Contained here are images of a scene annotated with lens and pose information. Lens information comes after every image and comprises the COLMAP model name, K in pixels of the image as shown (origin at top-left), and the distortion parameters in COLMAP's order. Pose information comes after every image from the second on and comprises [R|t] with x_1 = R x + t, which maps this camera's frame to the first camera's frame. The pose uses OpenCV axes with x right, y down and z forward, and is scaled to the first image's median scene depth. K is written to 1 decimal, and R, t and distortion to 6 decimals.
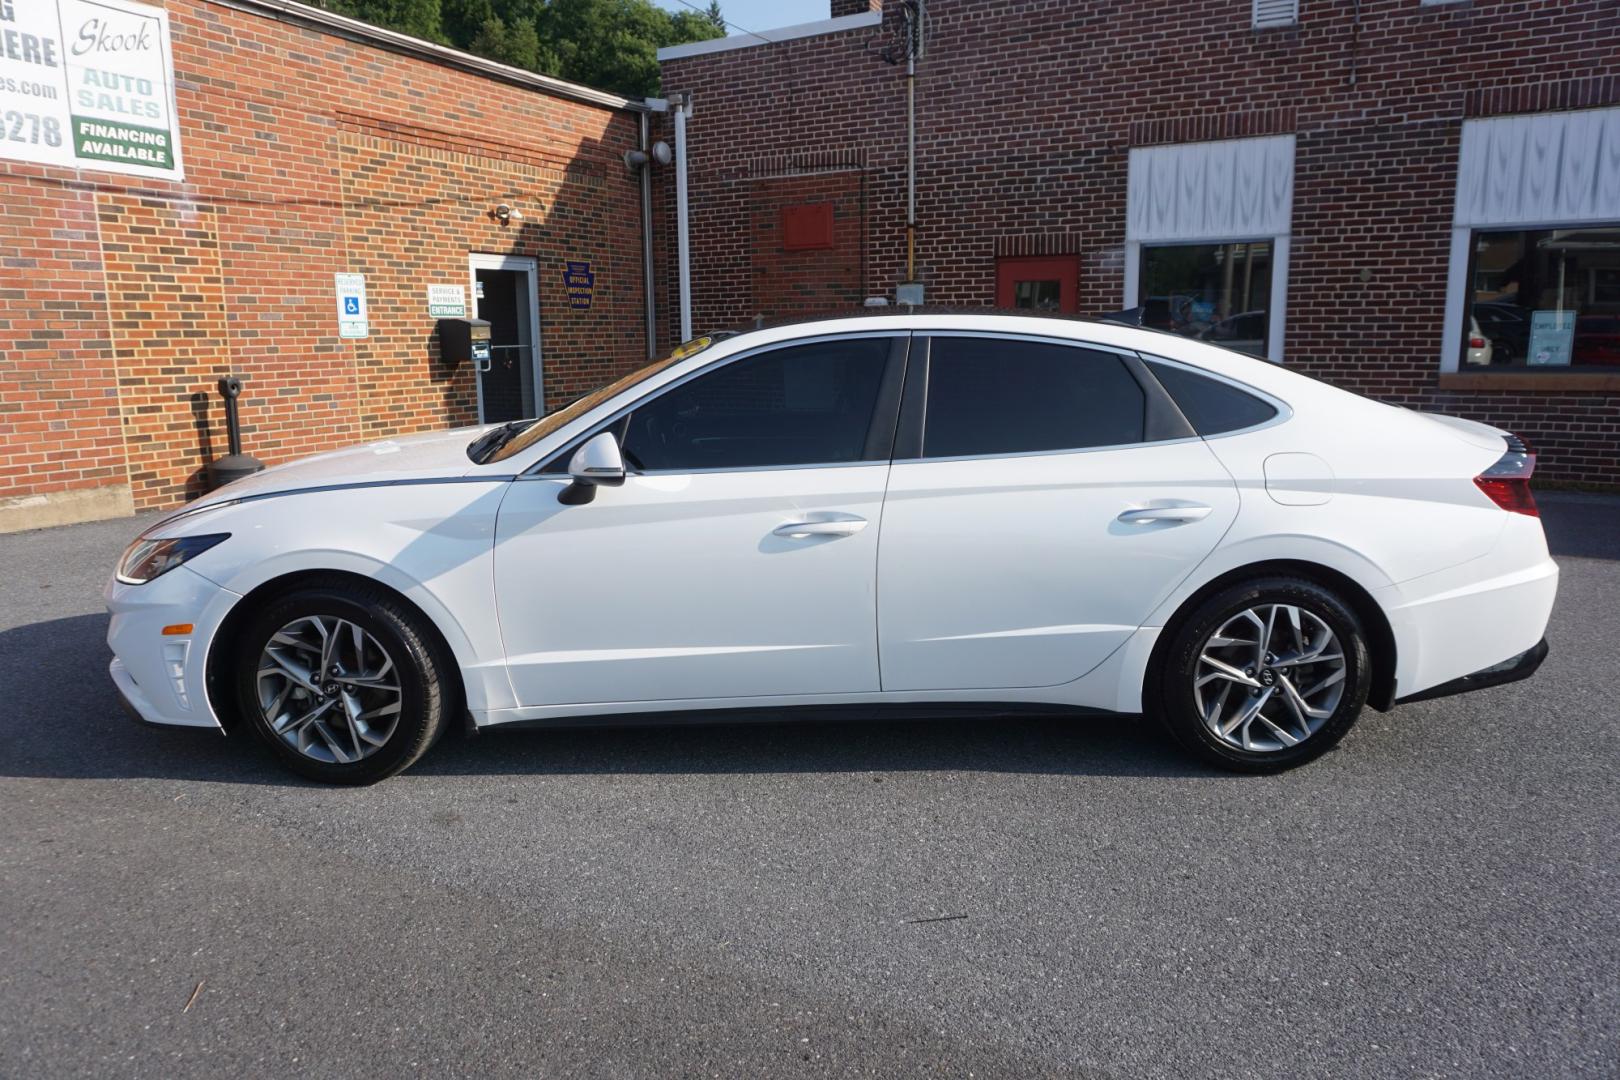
lens RADIAL K [[1090.4, 0, 807.5], [0, 1090.4, 536.5], [0, 0, 1]] dist [-0.042901, 0.034418]
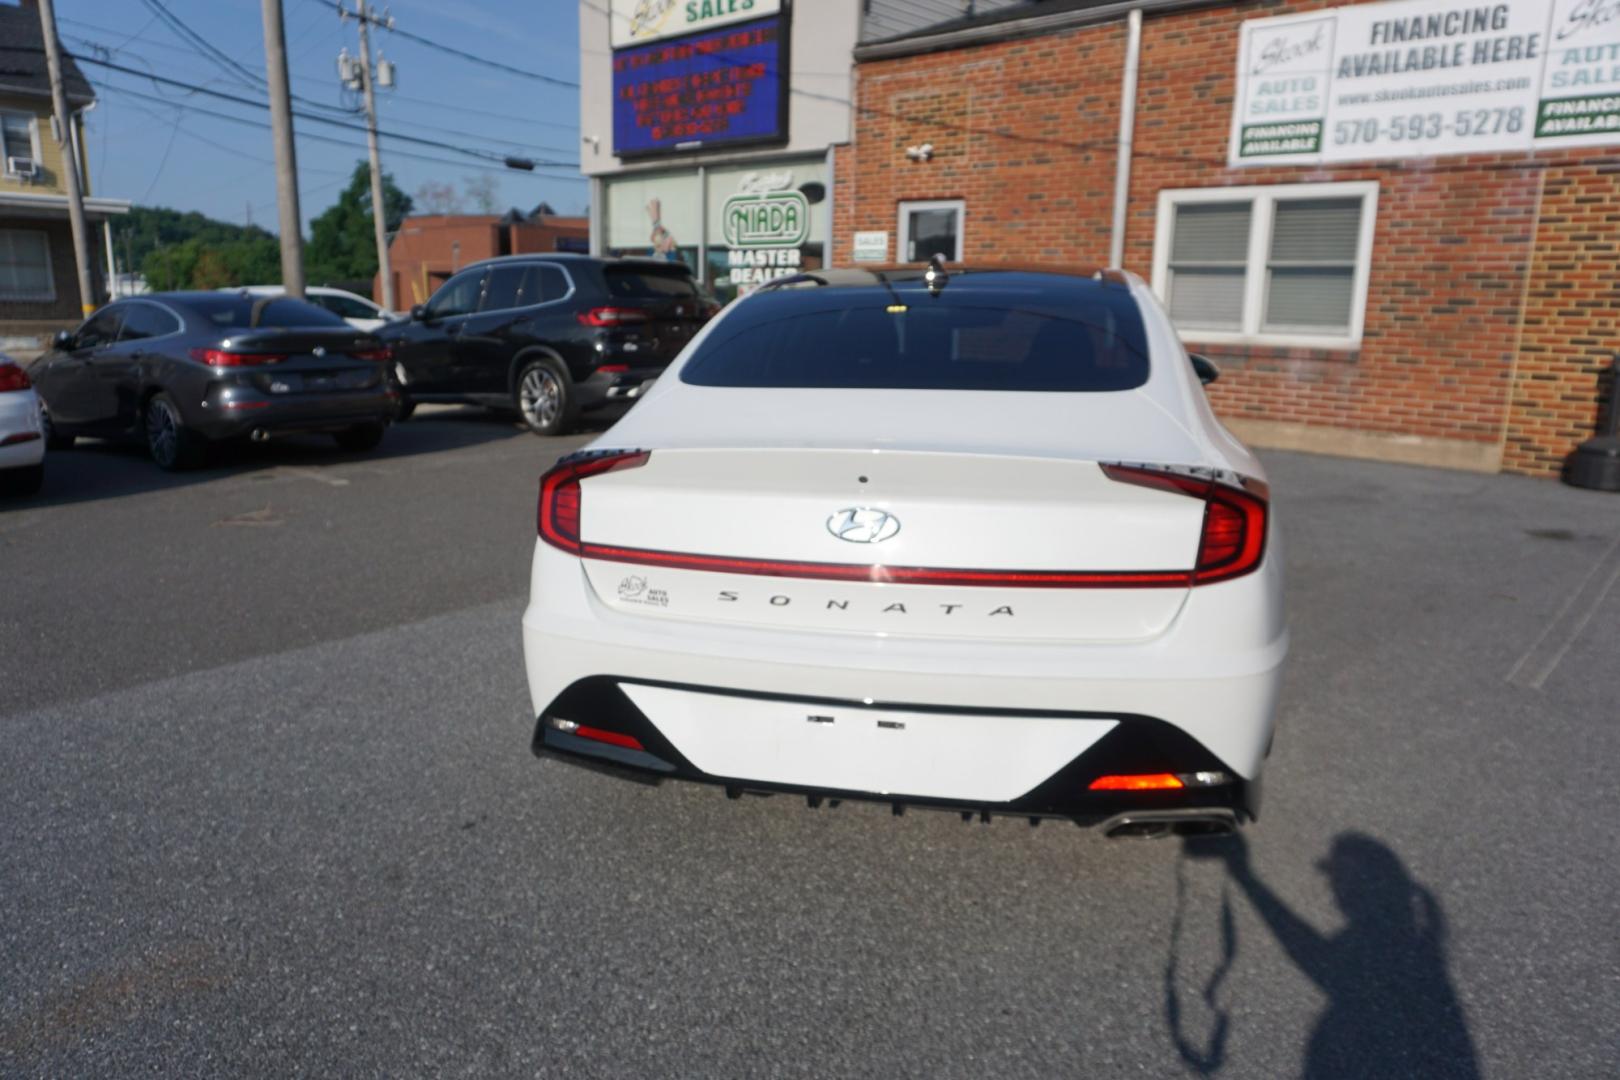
lens RADIAL K [[1090.4, 0, 800.7], [0, 1090.4, 534.3], [0, 0, 1]] dist [-0.042901, 0.034418]
pose [[-0.240039, 0.210994, -0.947556, 0.603473], [-0.197391, 0.945094, 0.260450, -0.111547], [0.950483, 0.249557, -0.185211, 0.594320]]
